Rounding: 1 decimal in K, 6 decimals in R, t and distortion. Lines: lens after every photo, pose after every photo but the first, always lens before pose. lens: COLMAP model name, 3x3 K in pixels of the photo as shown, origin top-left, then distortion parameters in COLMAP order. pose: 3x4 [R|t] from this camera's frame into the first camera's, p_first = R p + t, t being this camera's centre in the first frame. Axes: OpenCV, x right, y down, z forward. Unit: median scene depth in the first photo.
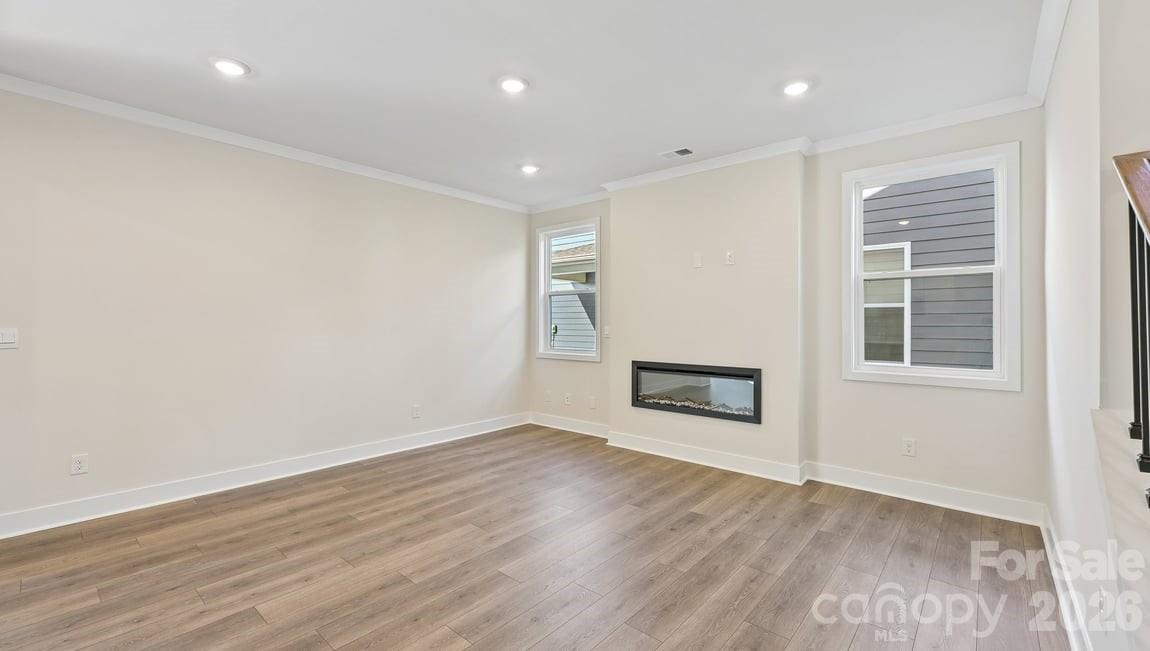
lens RADIAL K [[477.6, 0, 570.8], [0, 477.6, 322.1], [0, 0, 1]] dist [0.000024, 0.000008]
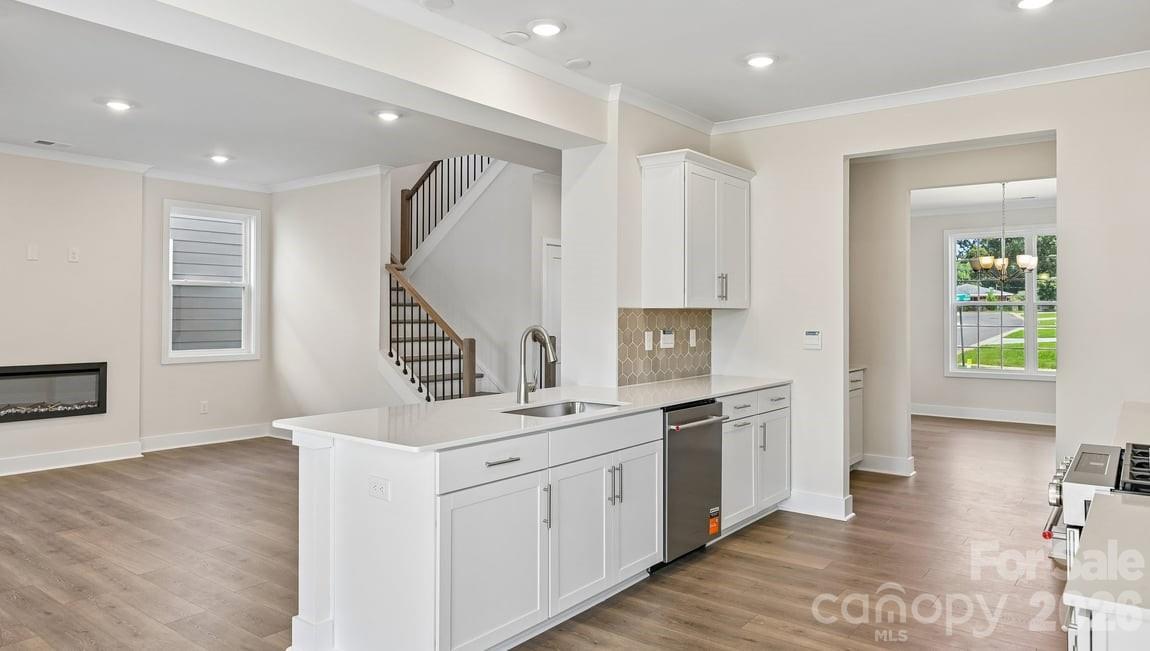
lens RADIAL K [[744.7, 0, 575.8], [0, 744.7, 302.8], [0, 0, 1]] dist [0.001925, 0.002347]
pose [[-0.058838, 0.012265, 0.998192, -1.670550], [-0.002169, 0.999921, -0.012414, -0.022204], [-0.998265, -0.002895, -0.058806, 0.041596]]
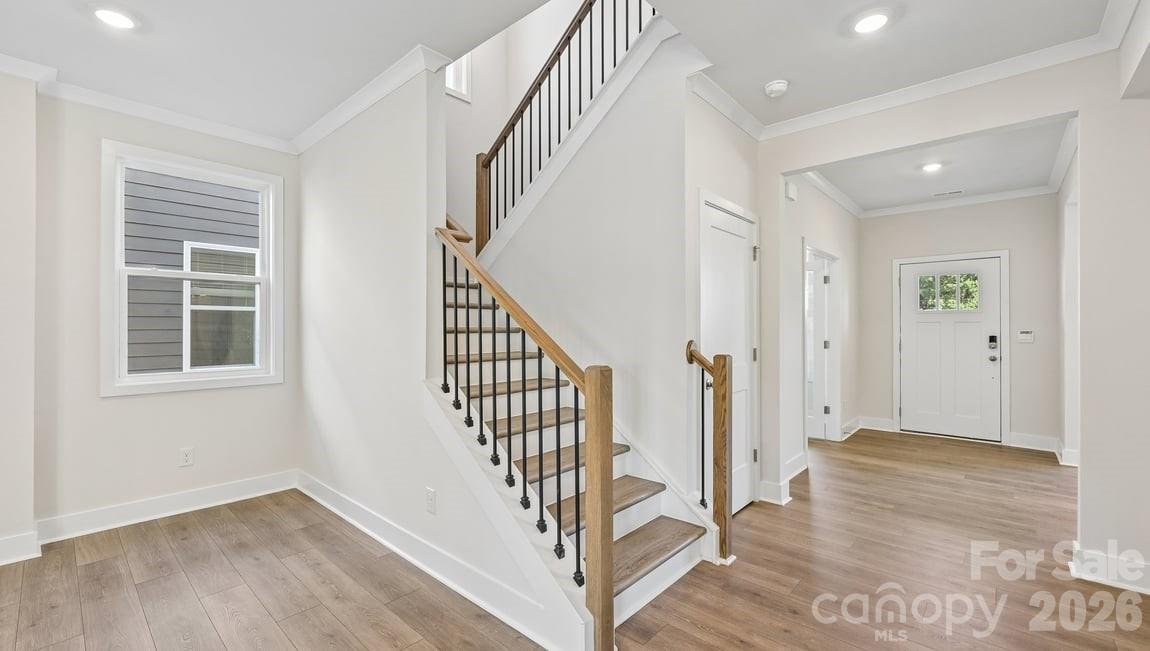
lens RADIAL K [[477.6, 0, 575.2], [0, 477.6, 326.1], [0, 0, 1]] dist [0.000024, 0.000008]
pose [[0.013920, -0.001277, 0.999902, -0.249770], [0.000117, 0.999999, 0.001275, 0.000028], [-0.999903, 0.000099, 0.013920, 0.227503]]
